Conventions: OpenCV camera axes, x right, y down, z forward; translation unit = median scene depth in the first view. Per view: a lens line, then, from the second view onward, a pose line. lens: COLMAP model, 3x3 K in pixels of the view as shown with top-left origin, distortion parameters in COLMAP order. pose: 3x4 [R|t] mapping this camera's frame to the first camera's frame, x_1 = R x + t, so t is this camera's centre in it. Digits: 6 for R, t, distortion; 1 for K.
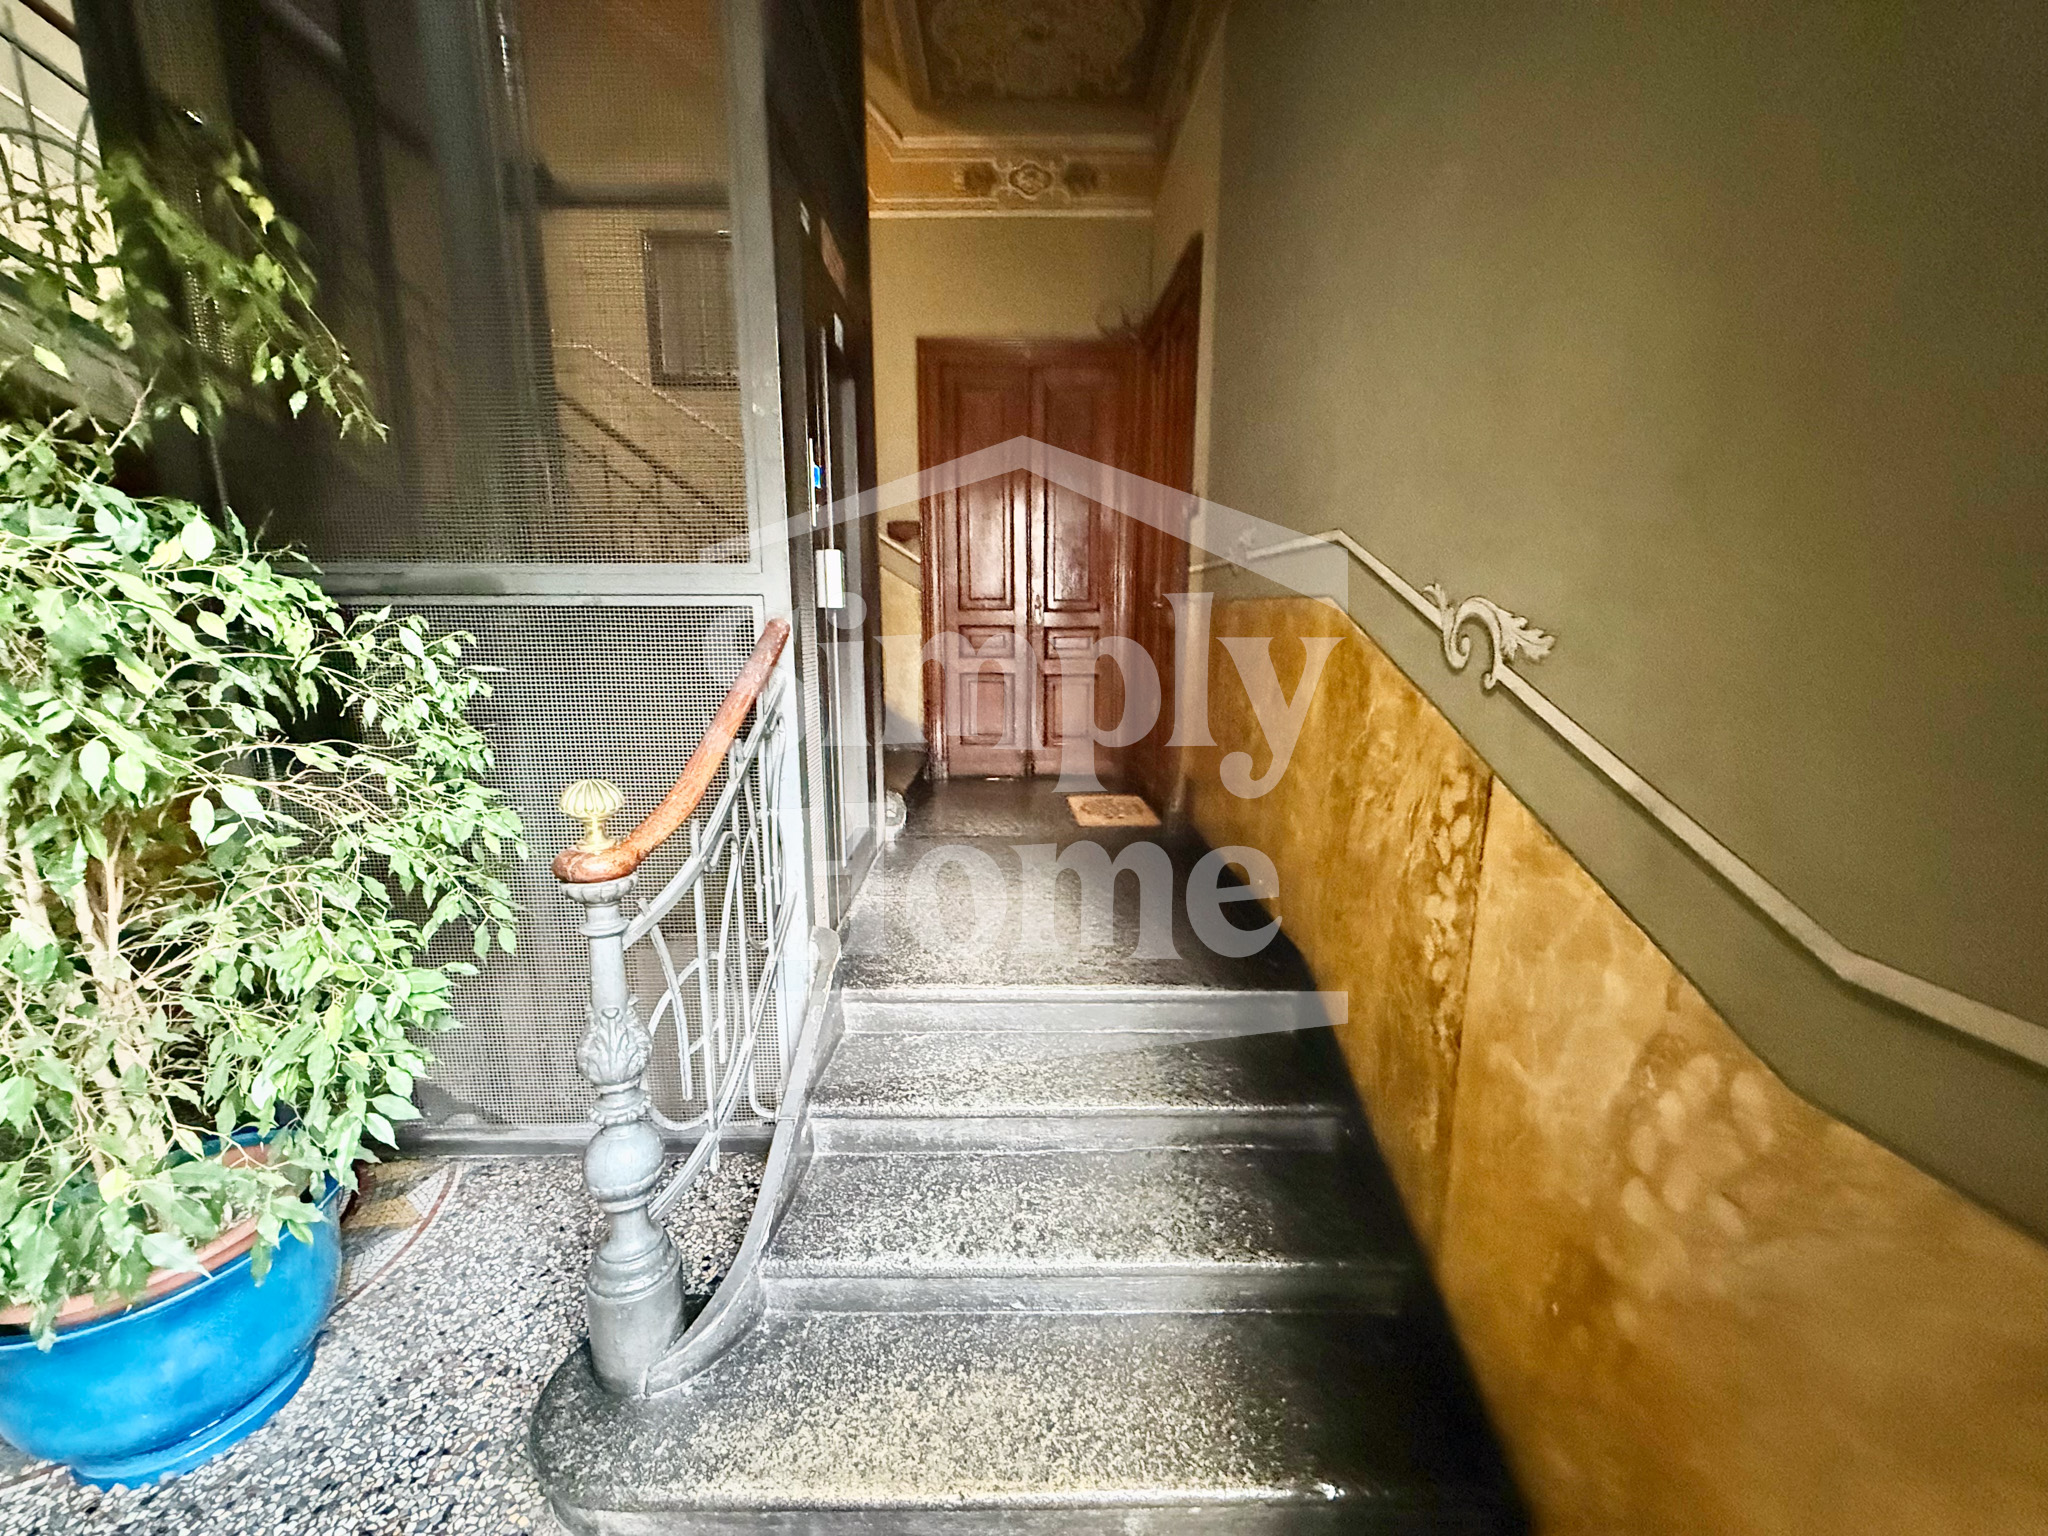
lens RADIAL K [[828.5, 0, 1021.7], [0, 828.5, 766.4], [0, 0, 1]] dist [-0.001180, -0.000254]
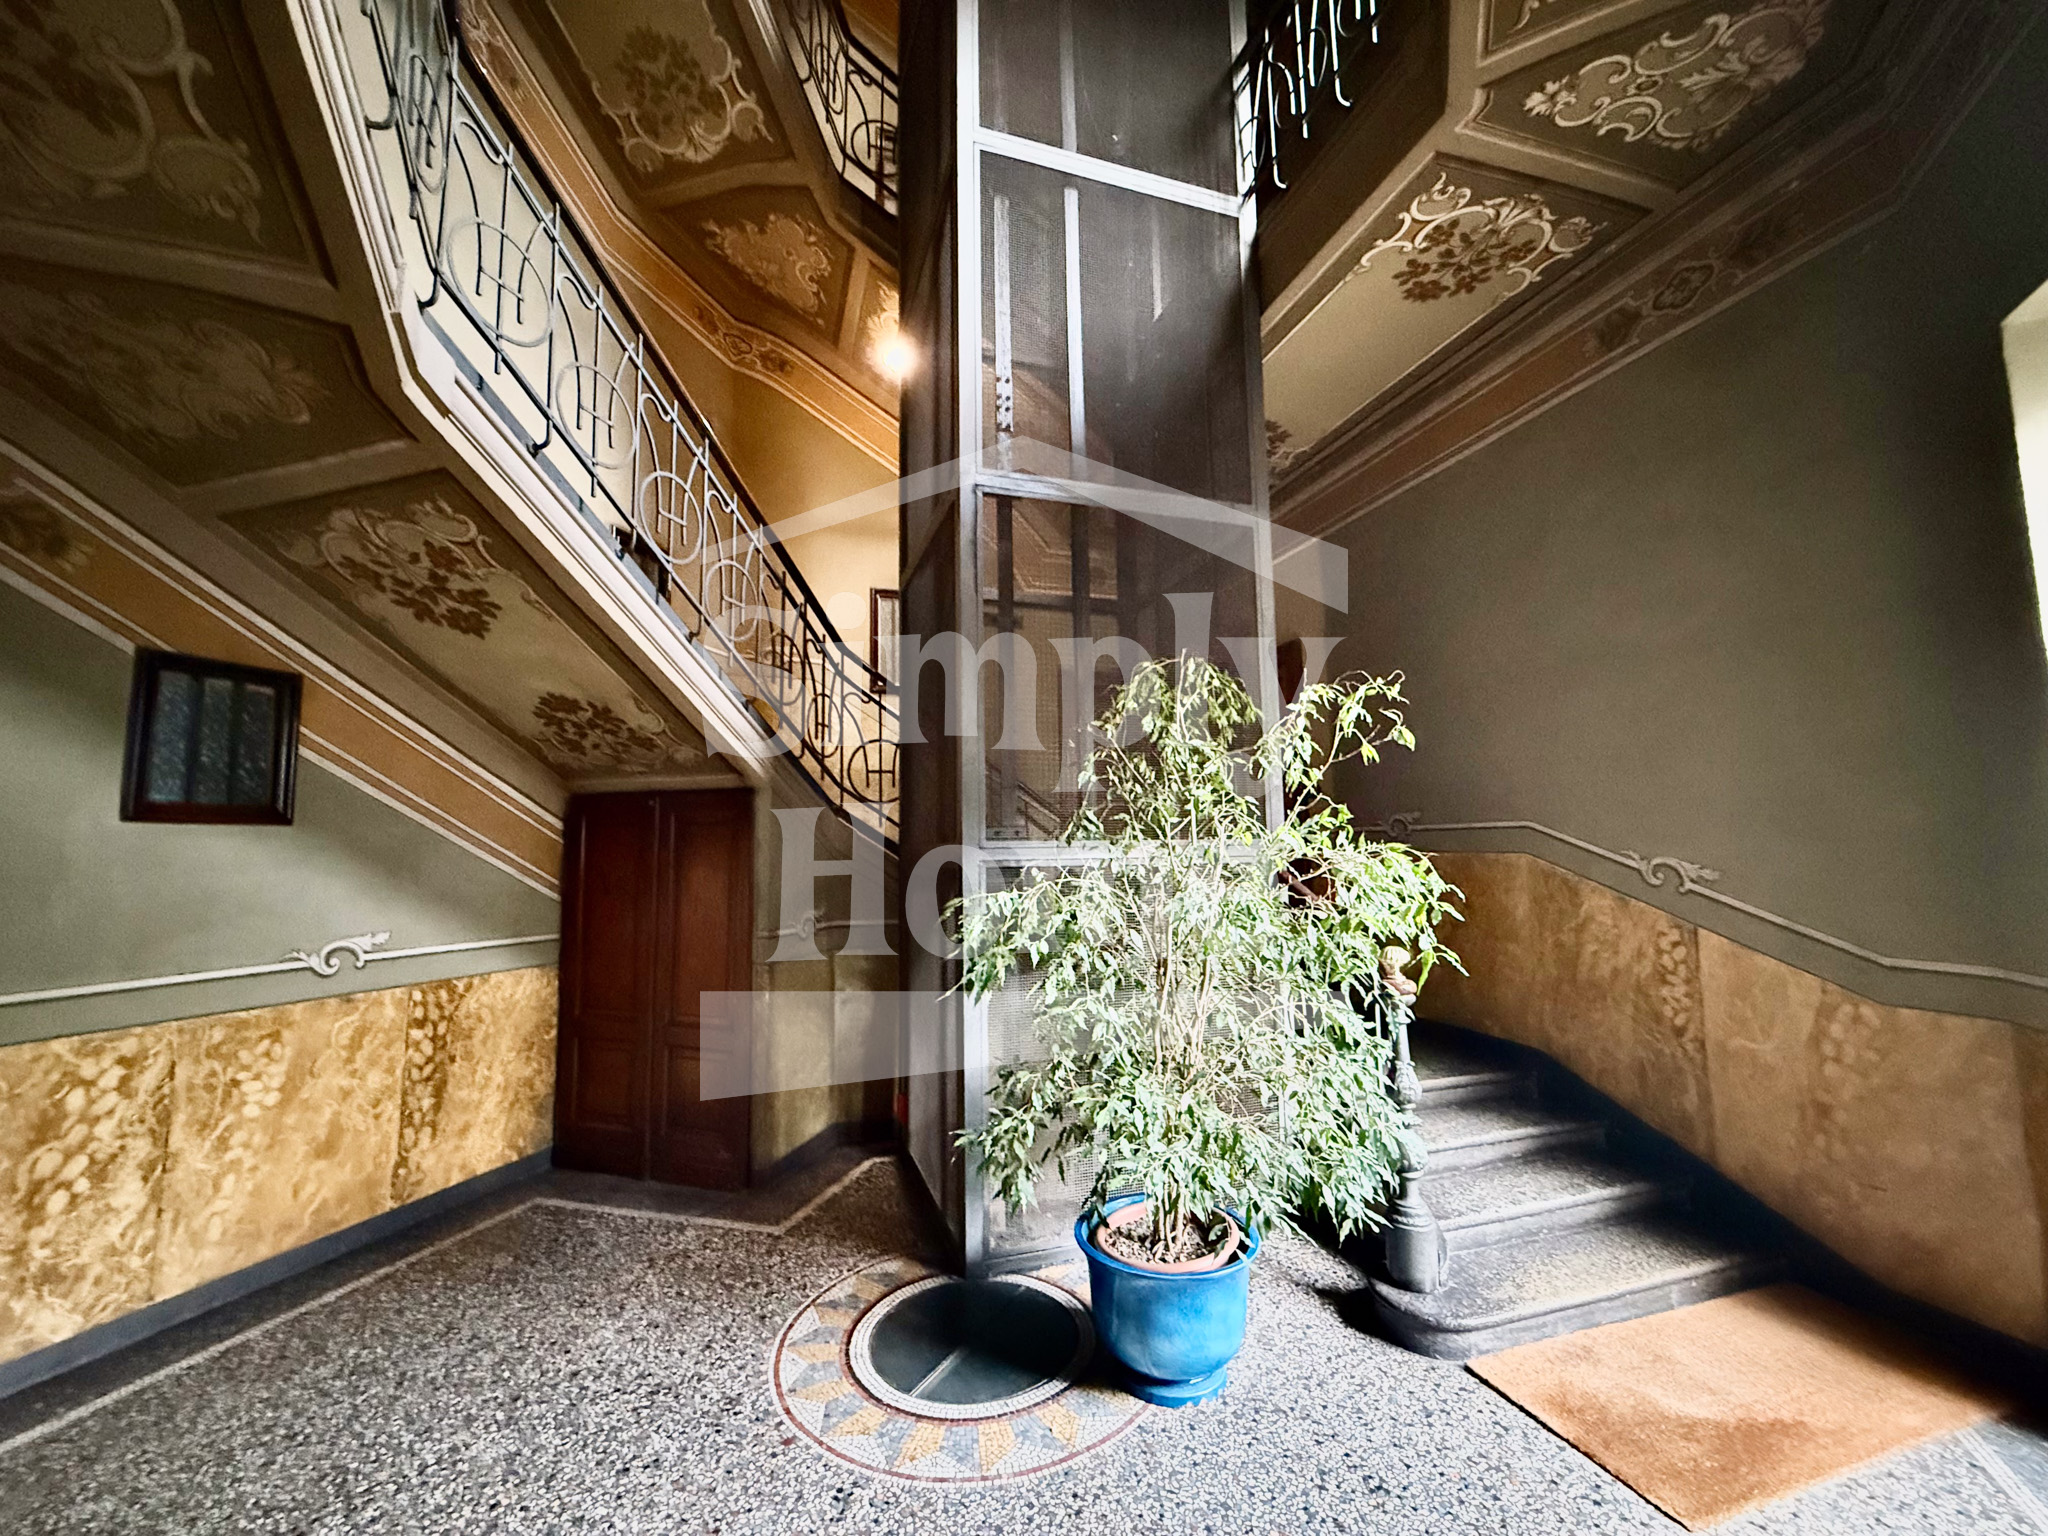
lens RADIAL K [[828.5, 0, 1015.4], [0, 828.5, 768.7], [0, 0, 1]] dist [-0.001180, -0.000254]
pose [[0.951783, 0.020808, 0.306065, -1.986532], [0.067376, 0.959158, -0.274731, 0.092106], [-0.299282, 0.282105, 0.911508, -0.731009]]
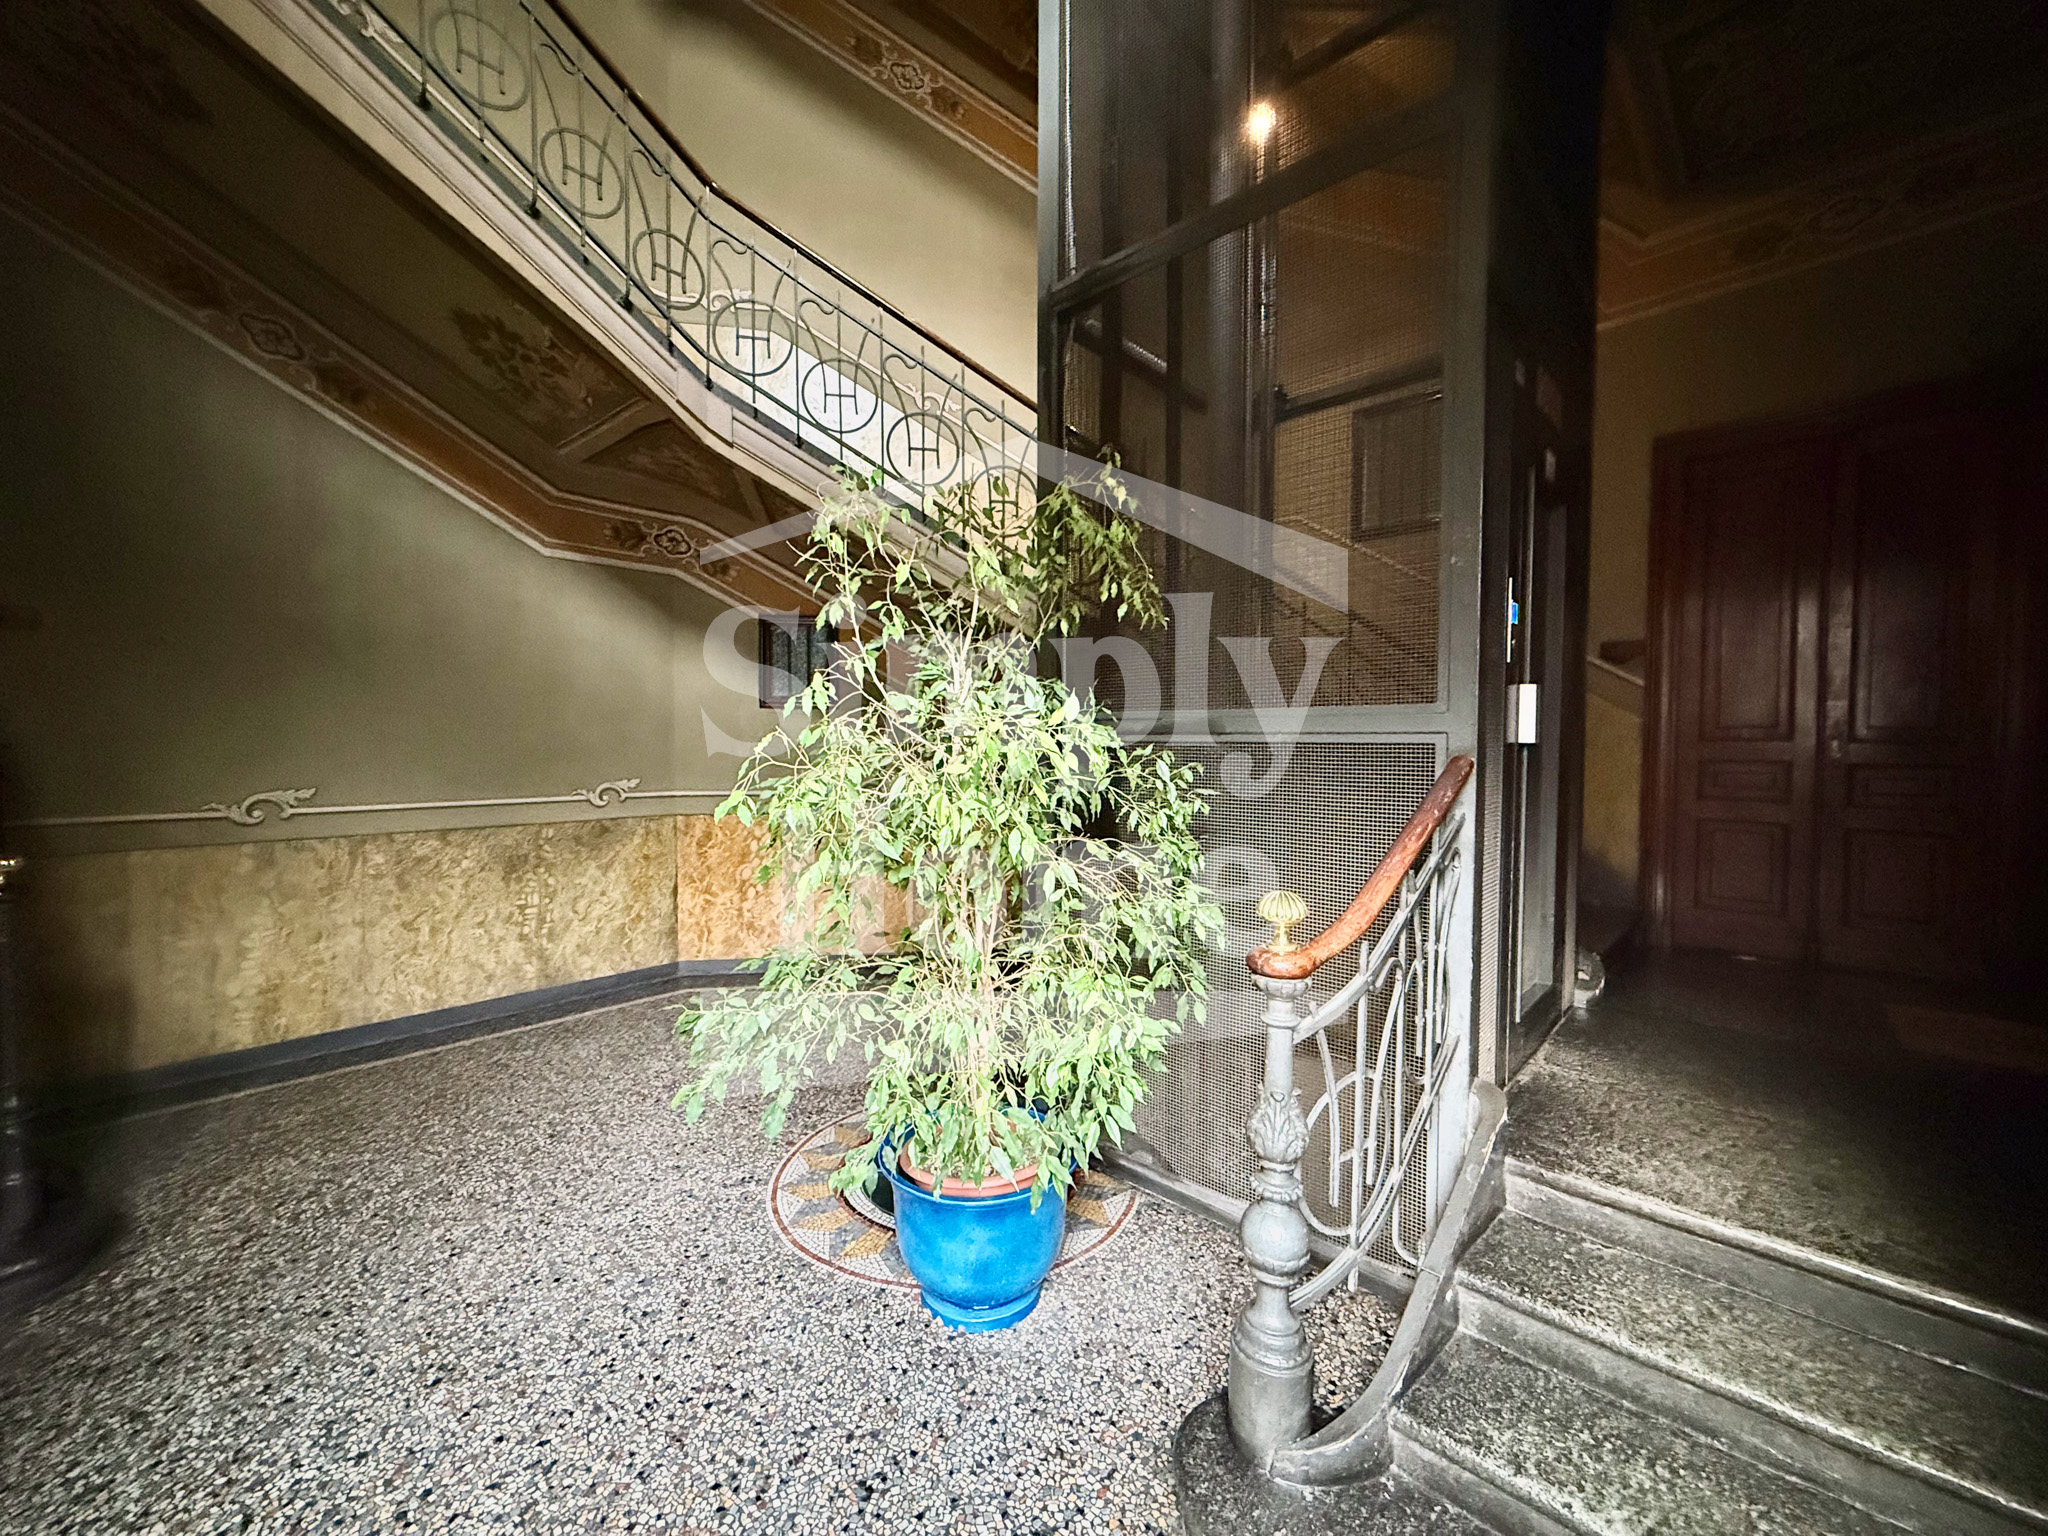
lens RADIAL K [[828.5, 0, 1014.4], [0, 828.5, 767.2], [0, 0, 1]] dist [-0.001180, -0.000254]
pose [[0.717974, 0.028145, -0.695500, 0.023747], [-0.129325, 0.987179, -0.093555, 0.001509], [0.683950, 0.157115, 0.712409, -0.121808]]
